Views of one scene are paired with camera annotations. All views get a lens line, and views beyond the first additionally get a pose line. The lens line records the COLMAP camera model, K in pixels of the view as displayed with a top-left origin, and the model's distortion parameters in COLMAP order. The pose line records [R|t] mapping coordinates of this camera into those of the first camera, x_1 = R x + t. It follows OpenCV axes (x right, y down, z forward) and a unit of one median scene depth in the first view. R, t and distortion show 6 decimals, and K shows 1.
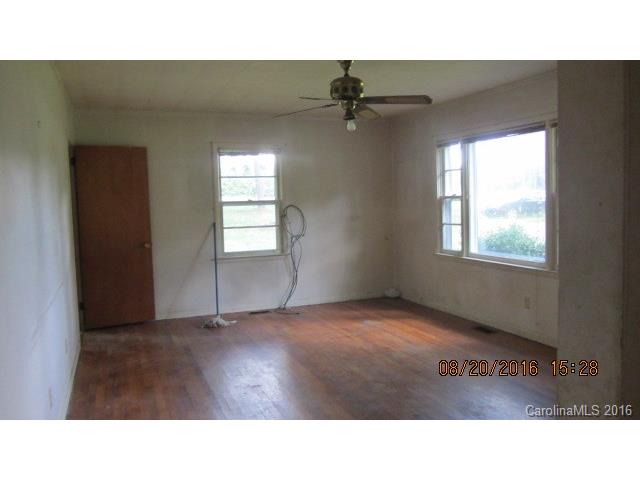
lens RADIAL K [[537.6, 0, 320.0], [0, 537.6, 240.0], [0, 0, 1]] dist [0.003271, 0.000862]
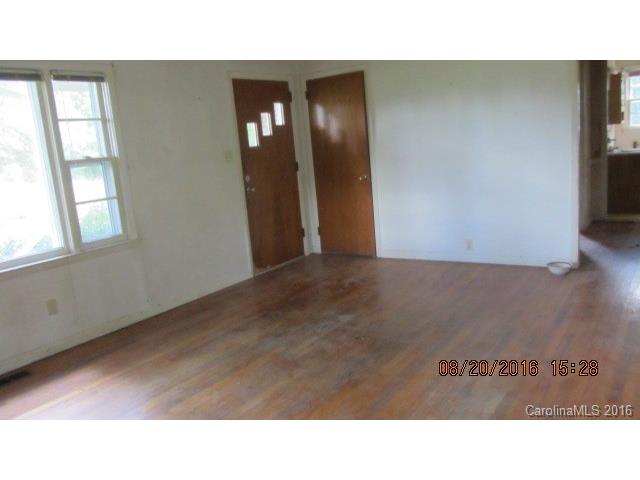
lens RADIAL K [[537.6, 0, 320.0], [0, 537.6, 240.0], [0, 0, 1]] dist [0.003271, 0.000862]
pose [[-0.556427, -0.080945, 0.826944, -0.486131], [0.161405, 0.965755, 0.203137, -0.074463], [-0.815069, 0.246504, -0.524308, 1.155403]]
